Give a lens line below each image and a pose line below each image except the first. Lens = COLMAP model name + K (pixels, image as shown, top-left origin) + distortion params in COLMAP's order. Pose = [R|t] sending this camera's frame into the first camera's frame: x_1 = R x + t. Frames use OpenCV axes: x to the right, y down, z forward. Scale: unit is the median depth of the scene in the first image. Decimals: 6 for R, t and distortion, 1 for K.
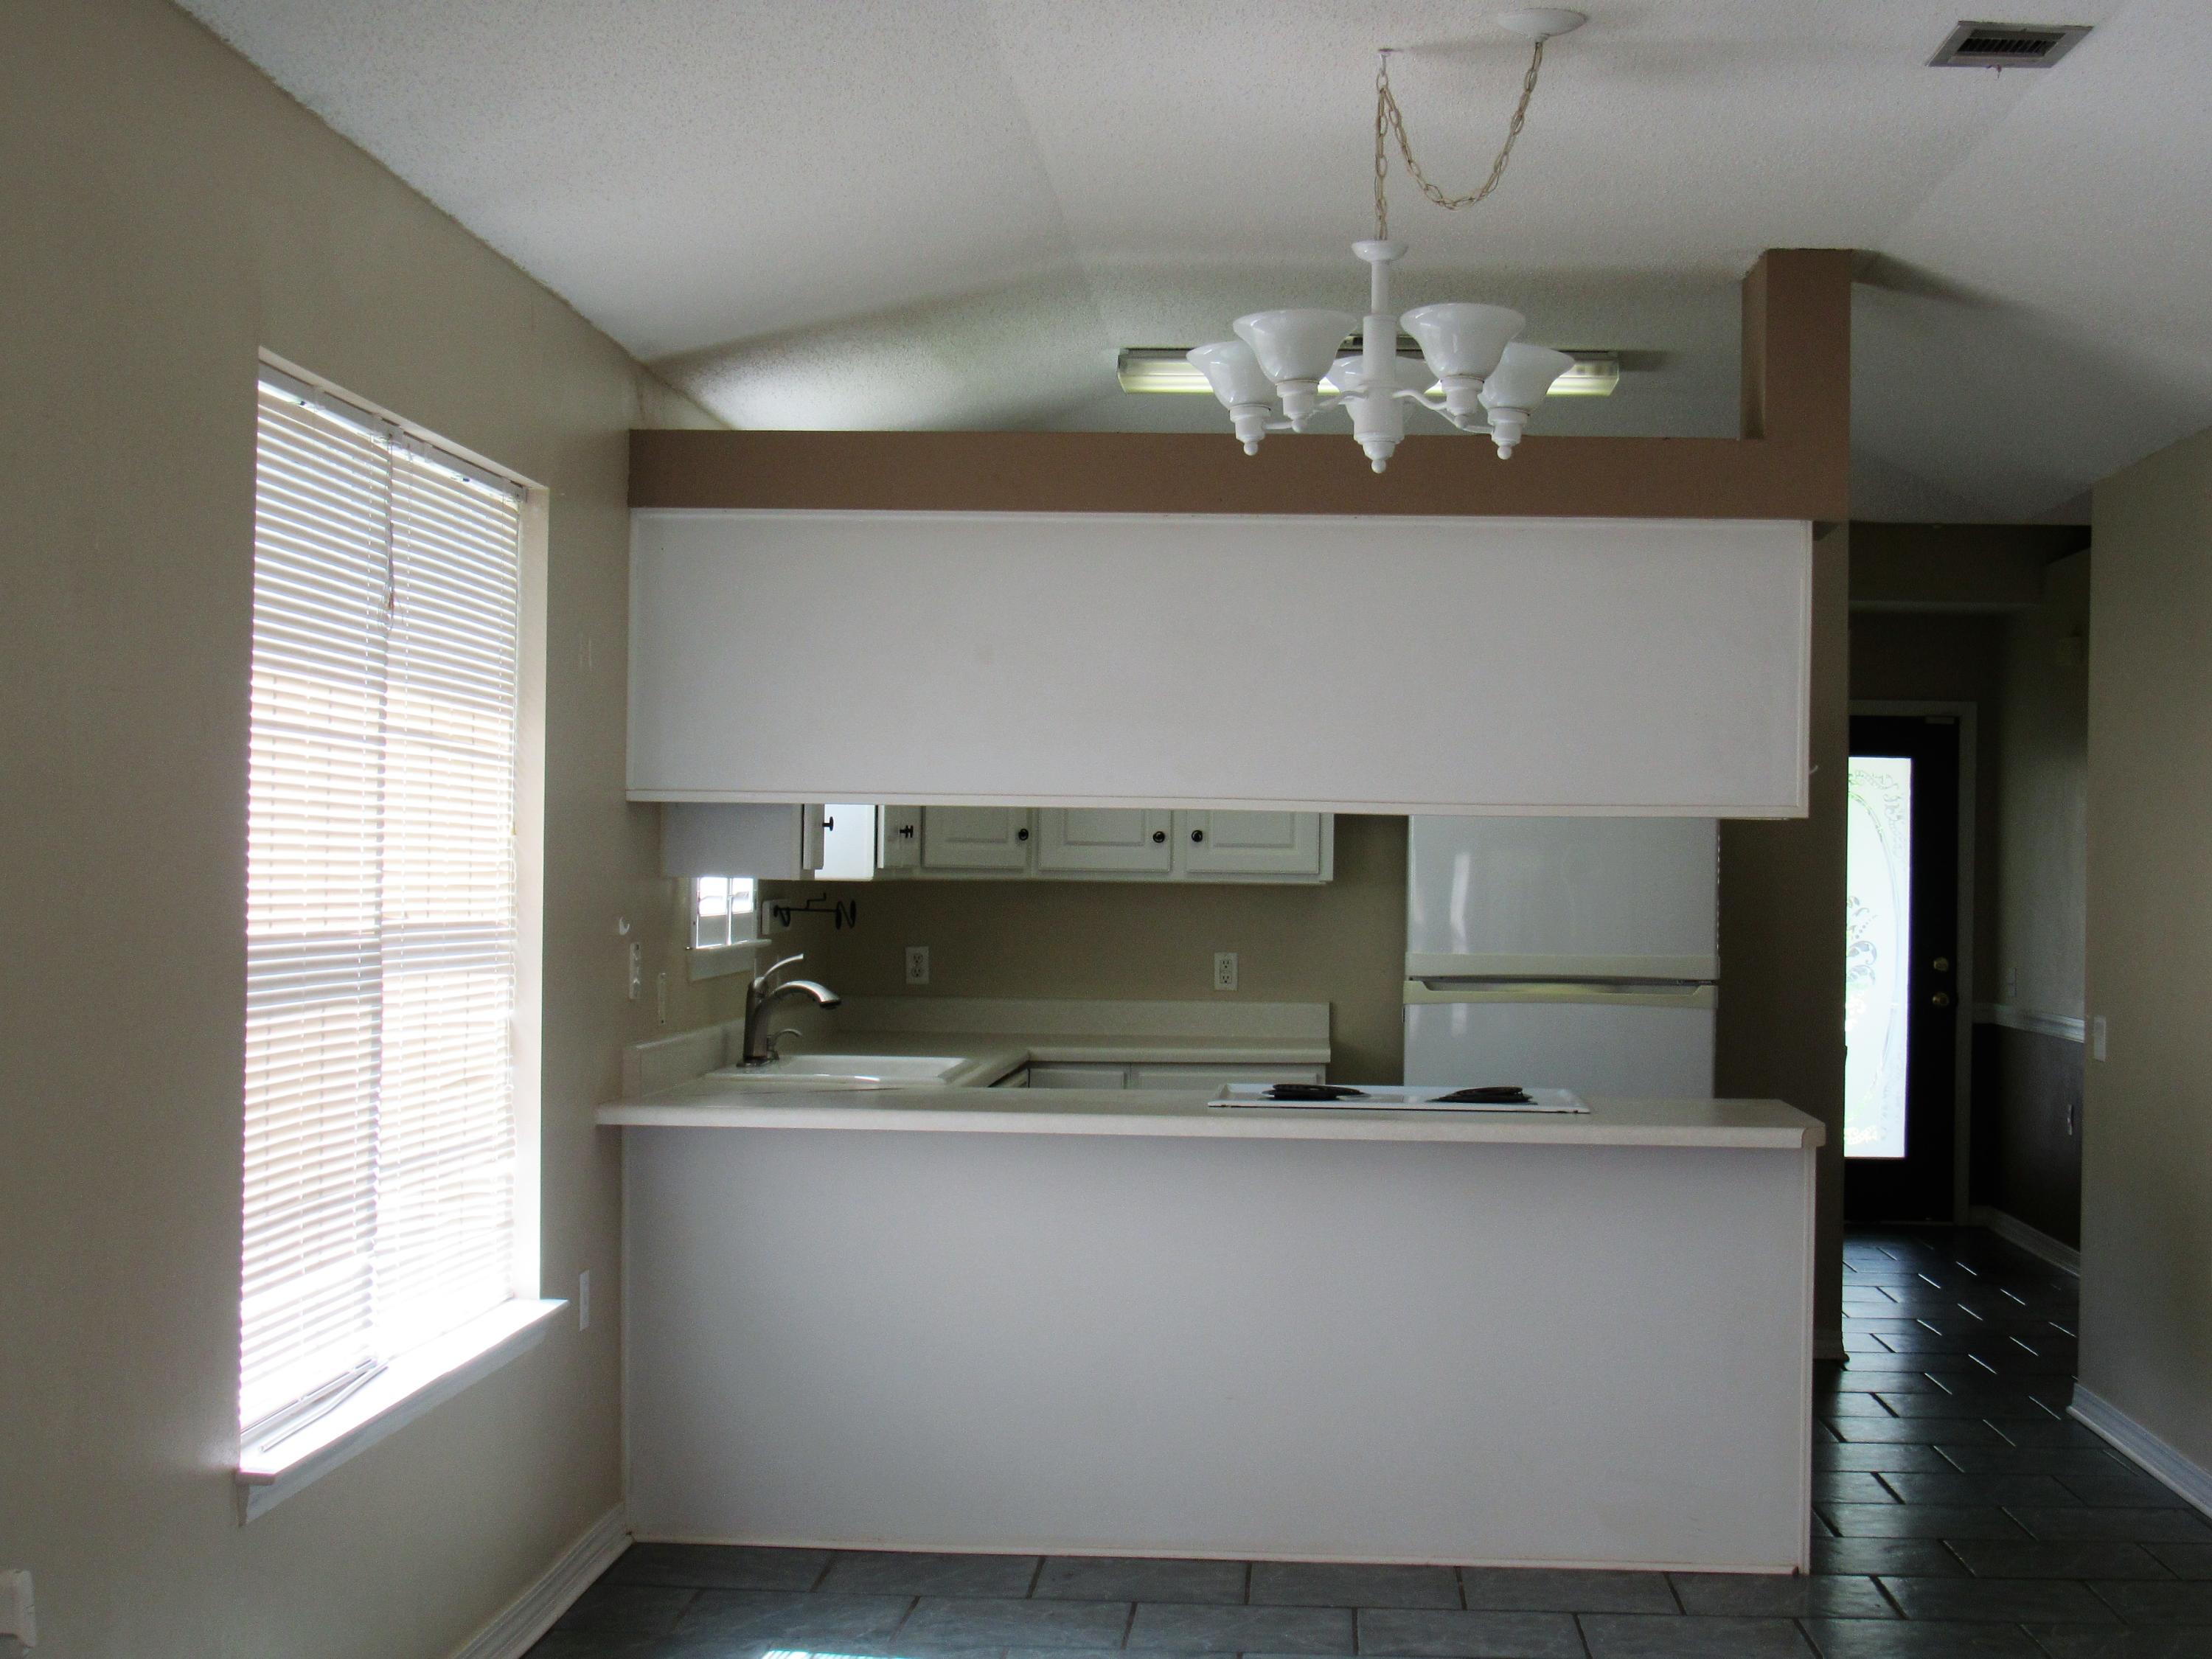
lens RADIAL K [[3517.4, 0, 1106.0], [0, 3517.4, 829.5], [0, 0, 1]] dist [-0.117534, 0.047757]
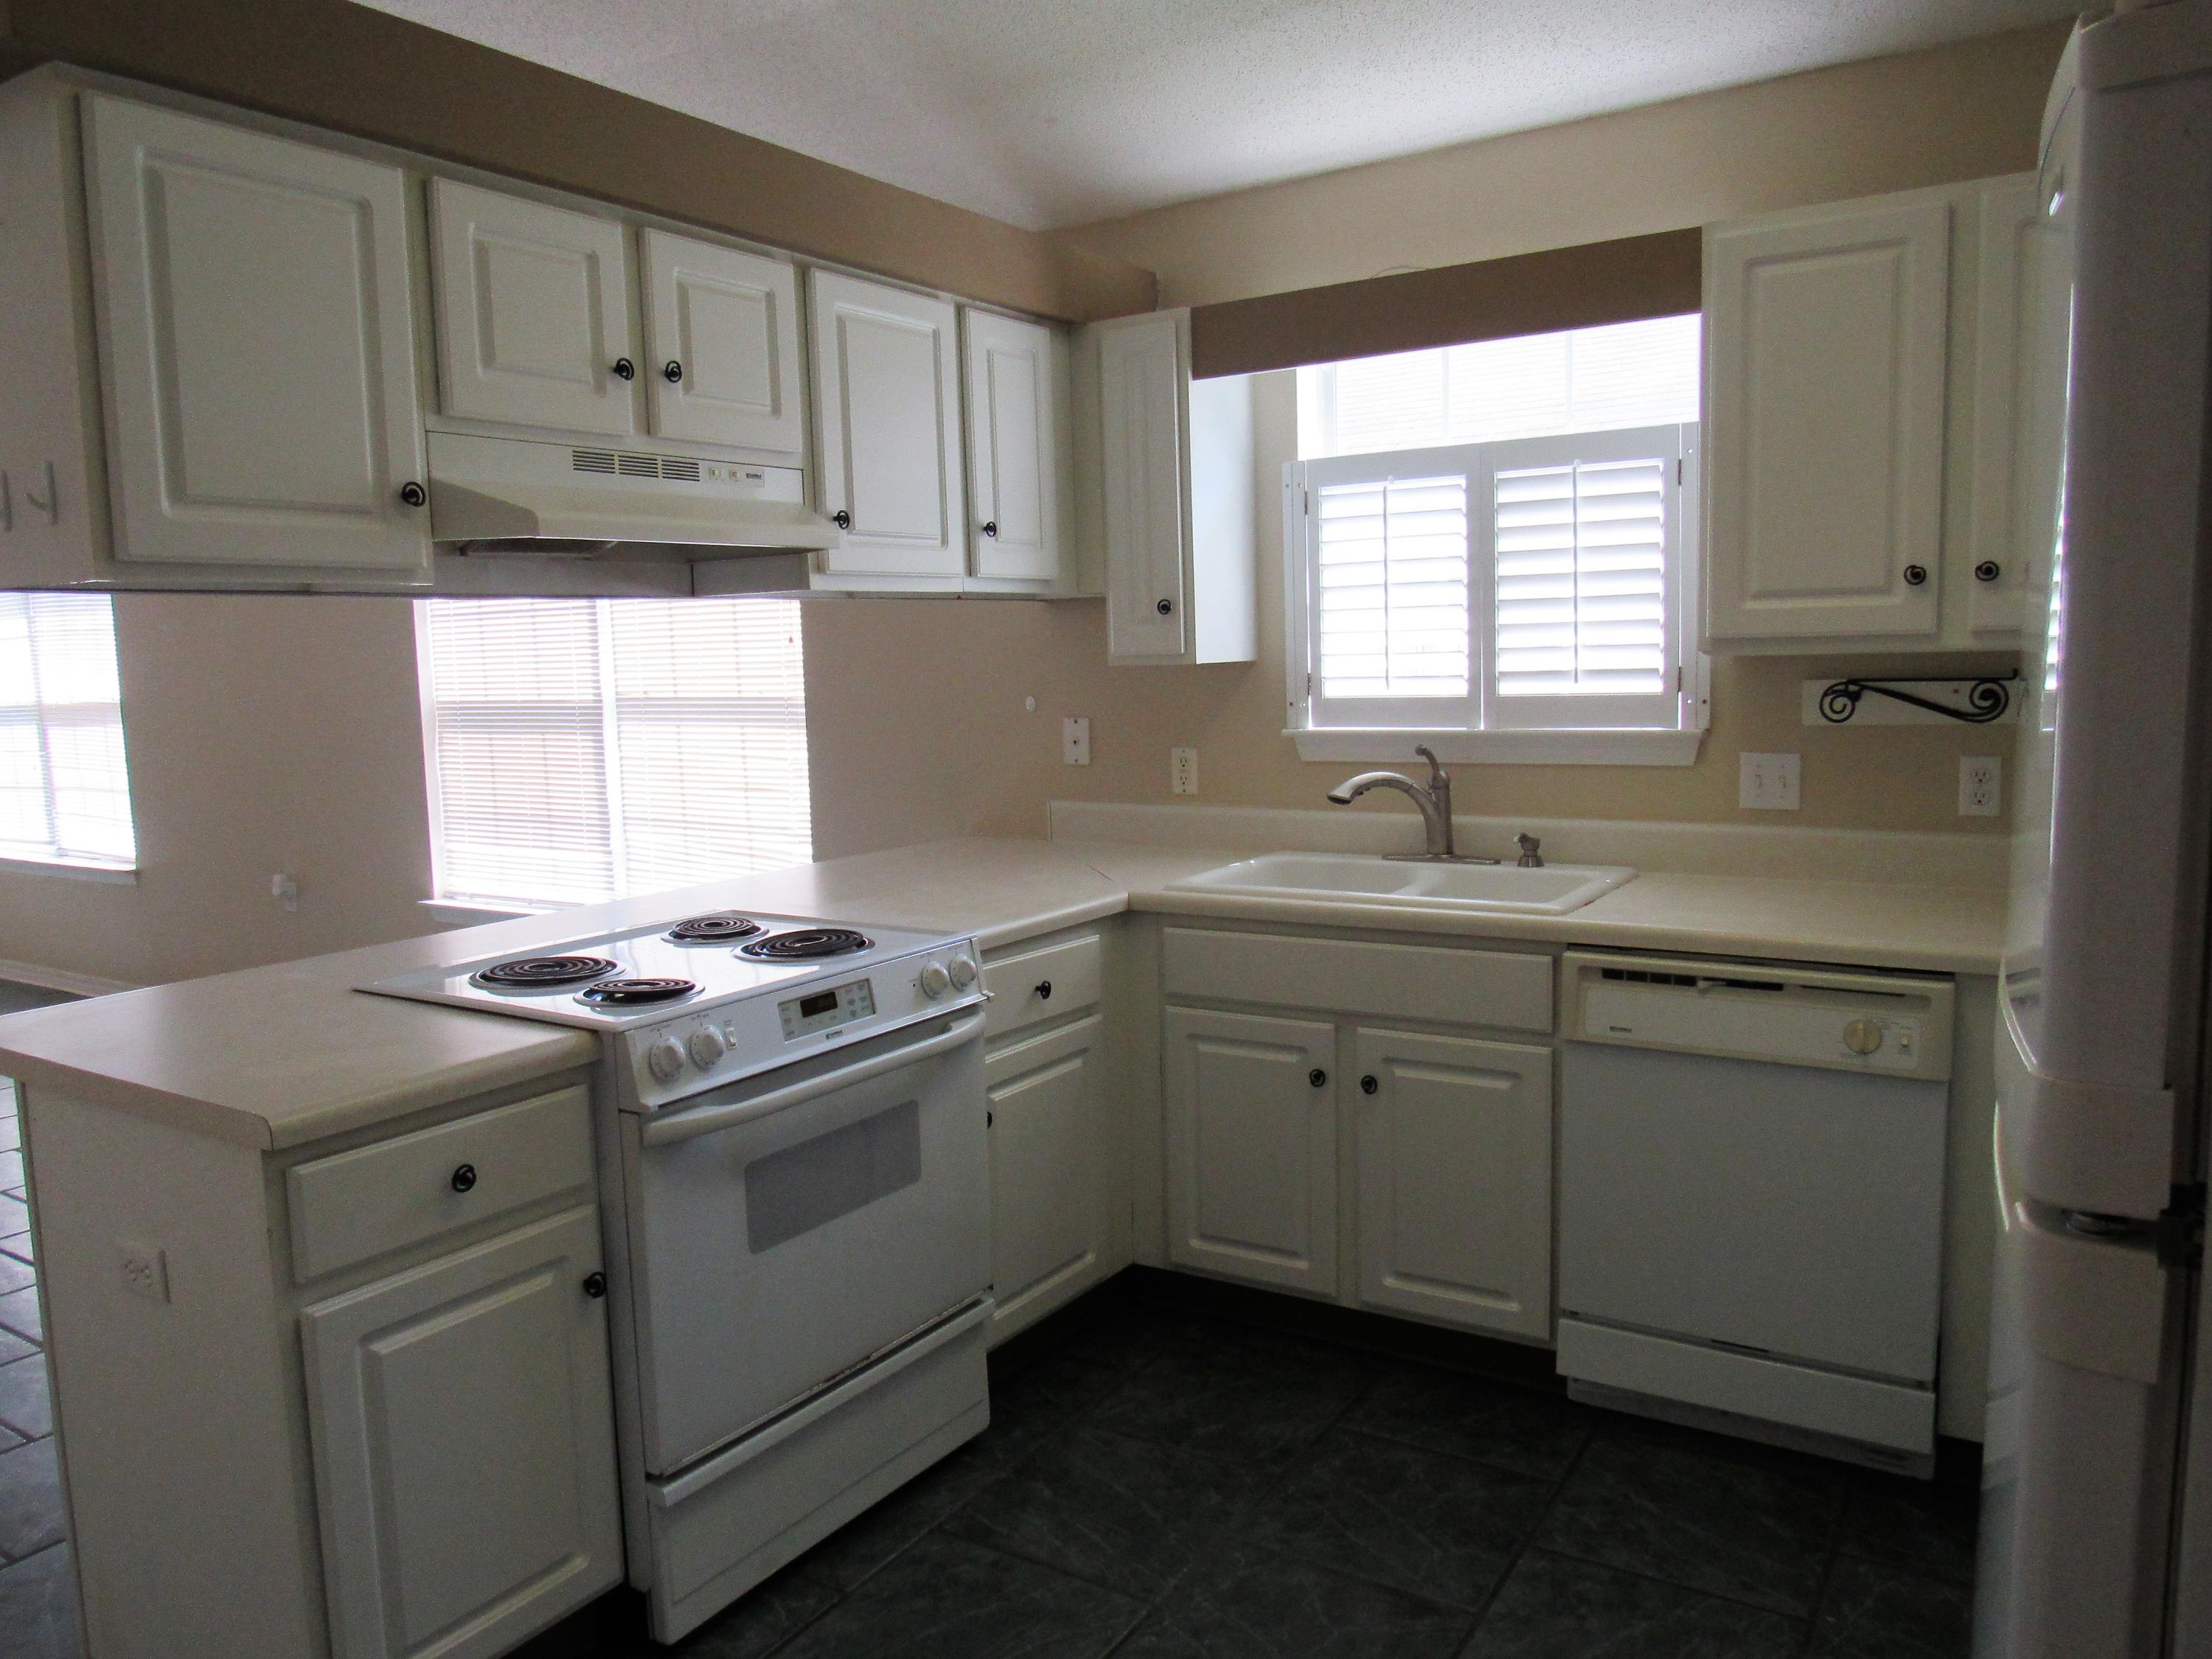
lens RADIAL K [[1583.7, 0, 1106.0], [0, 1583.7, 829.5], [0, 0, 1]] dist [-0.011999, -0.004489]
pose [[-0.484608, 0.098423, -0.869176, 0.336962], [0.030032, 0.994936, 0.095919, 0.017997], [0.874215, 0.020380, -0.485110, 1.250819]]
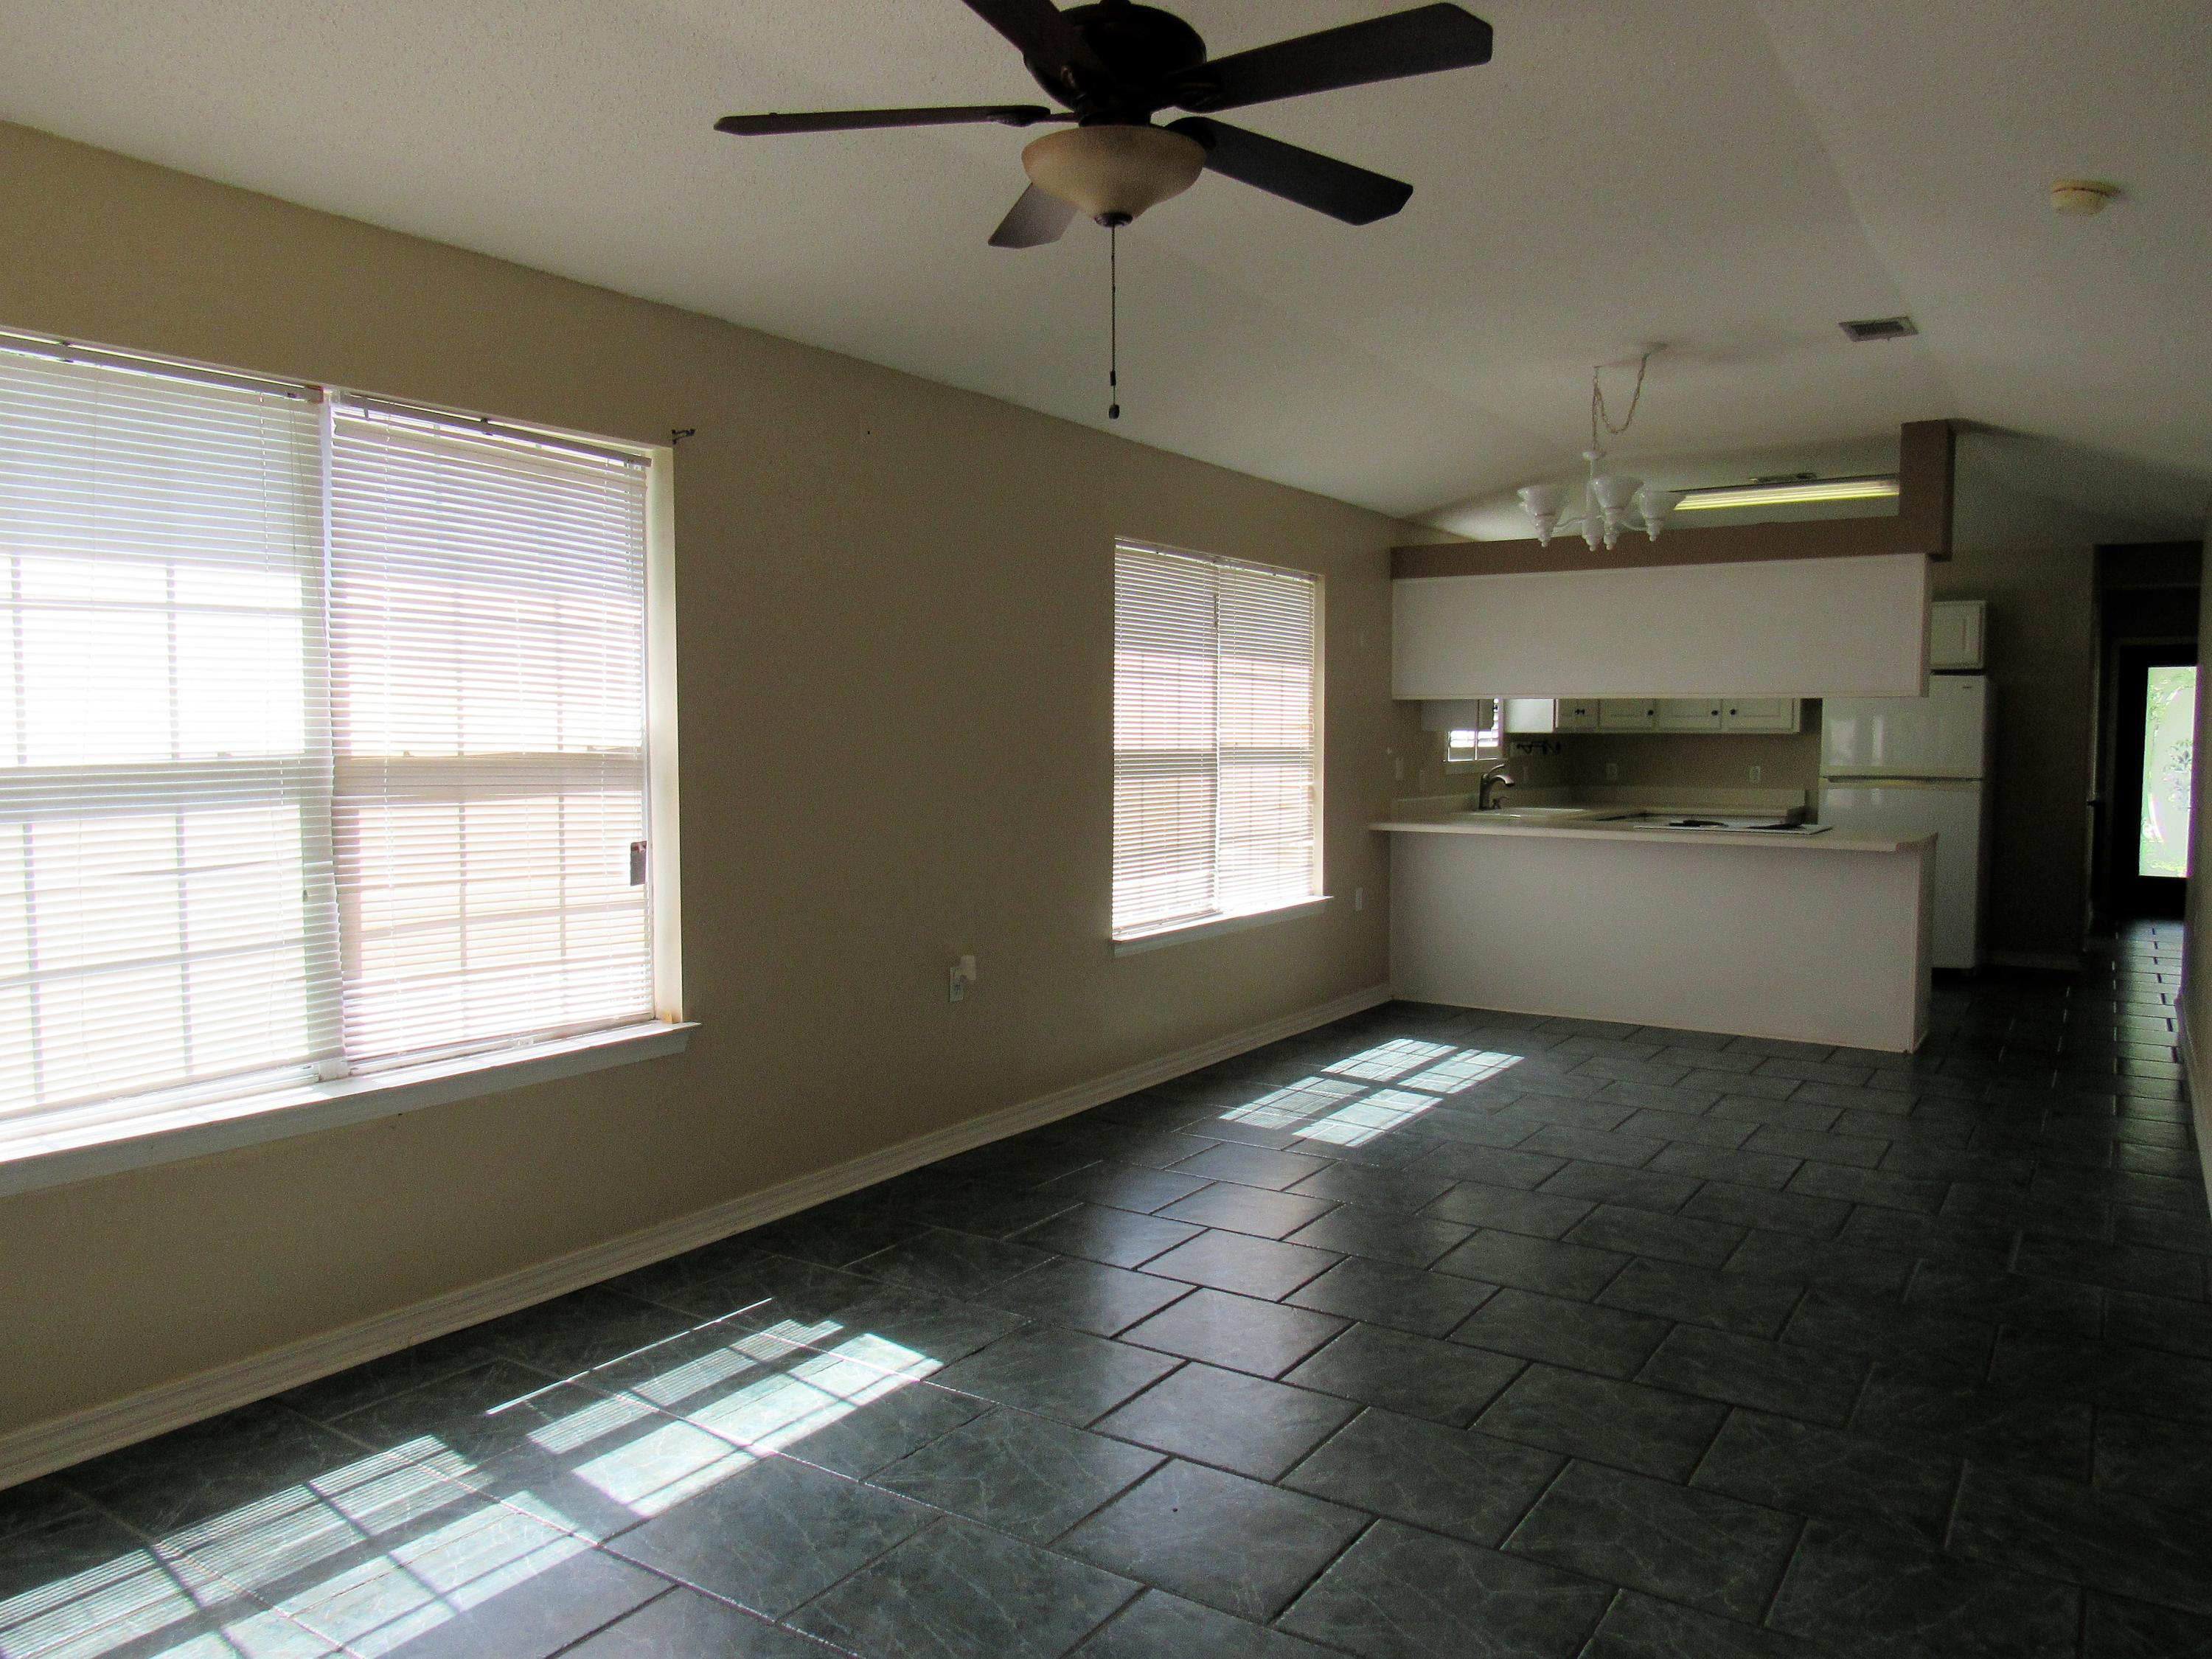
lens RADIAL K [[1583.7, 0, 1106.0], [0, 1583.7, 829.5], [0, 0, 1]] dist [-0.011999, -0.004489]
pose [[0.867286, 0.020148, -0.497402, 0.234644], [0.013636, 0.997844, 0.064196, 0.008432], [0.497623, -0.062458, 0.865142, -0.064487]]
